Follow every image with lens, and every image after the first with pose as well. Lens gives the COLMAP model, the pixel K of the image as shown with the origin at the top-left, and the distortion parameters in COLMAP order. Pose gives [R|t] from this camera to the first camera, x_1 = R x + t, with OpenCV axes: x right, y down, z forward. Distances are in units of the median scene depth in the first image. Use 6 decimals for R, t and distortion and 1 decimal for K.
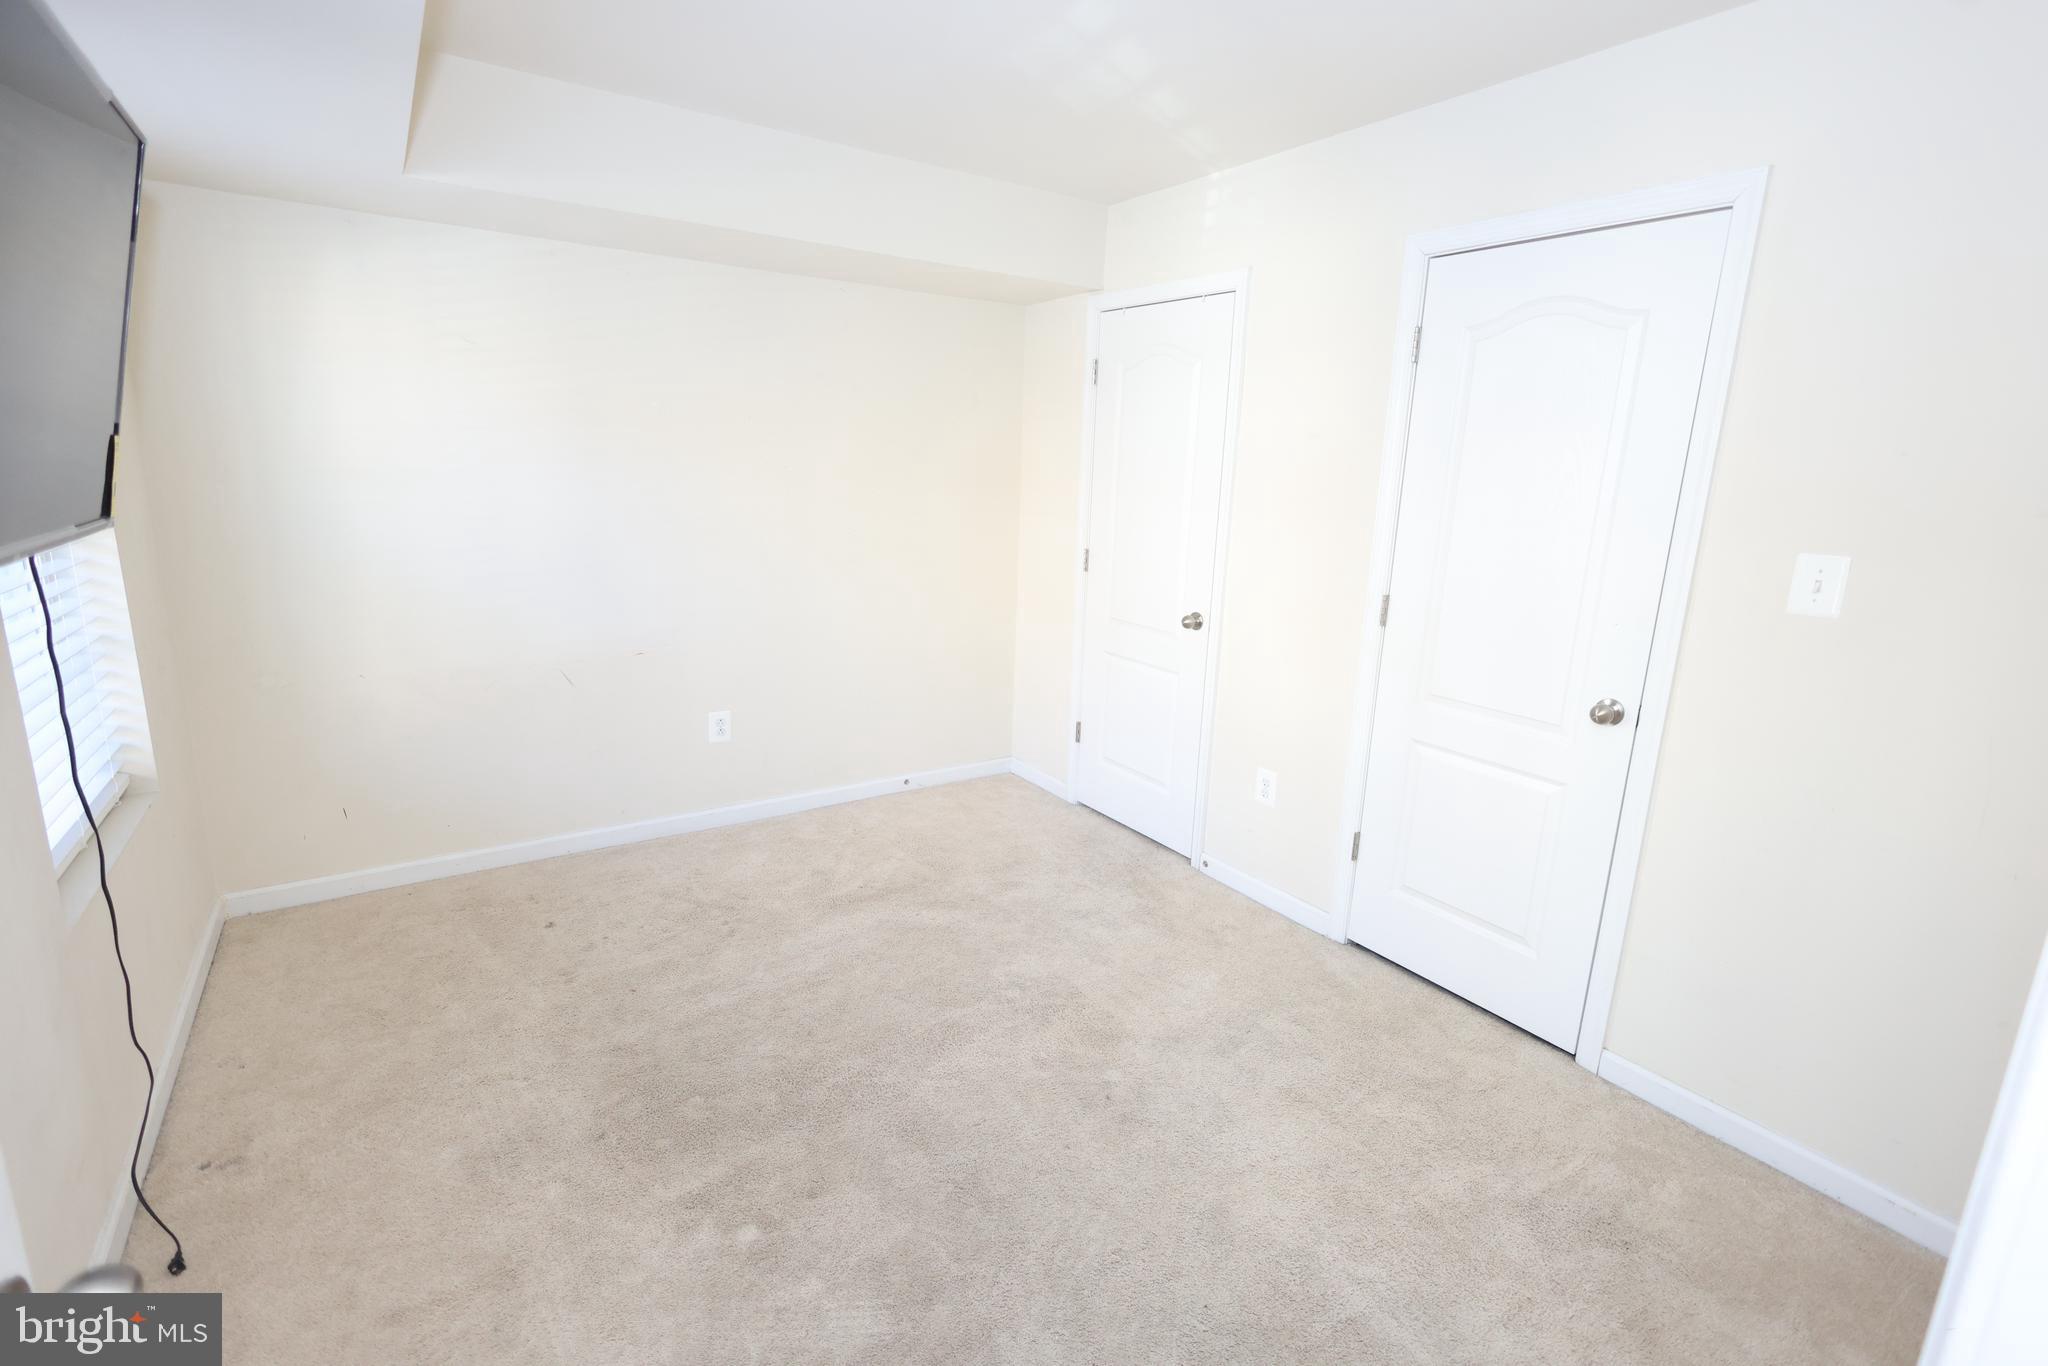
lens RADIAL K [[941.6, 0, 1018.2], [0, 941.6, 696.3], [0, 0, 1]] dist [0.012462, 0.000196]
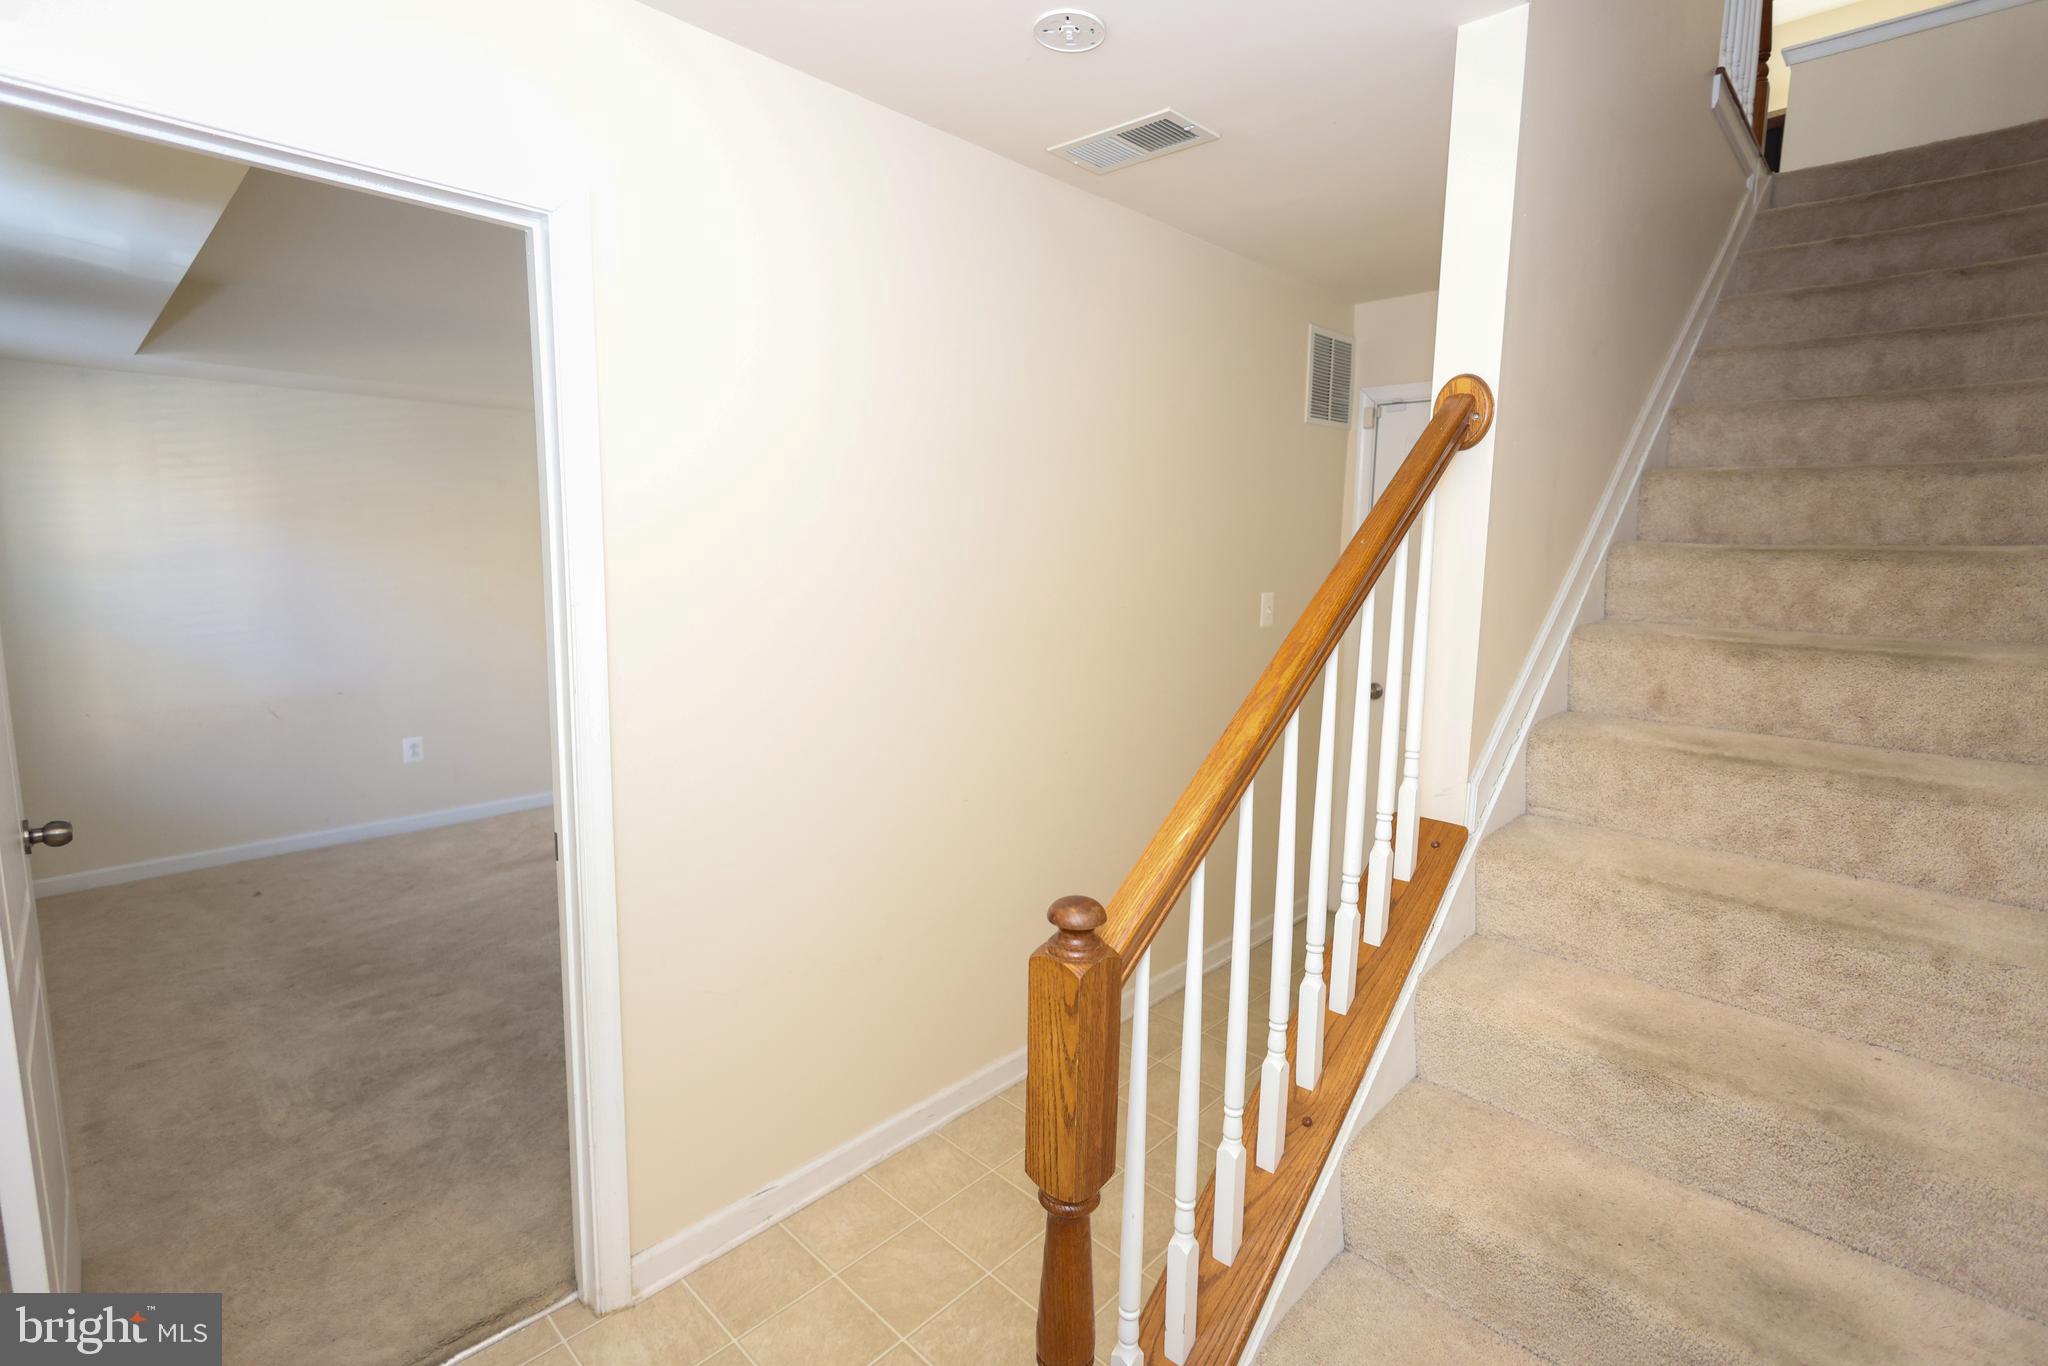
lens RADIAL K [[941.6, 0, 1024.9], [0, 941.6, 677.6], [0, 0, 1]] dist [0.012462, 0.000196]
pose [[0.977166, -0.050638, 0.206354, 0.324613], [0.069361, 0.994004, -0.084529, 0.139365], [-0.200836, 0.096912, 0.974819, -0.593830]]
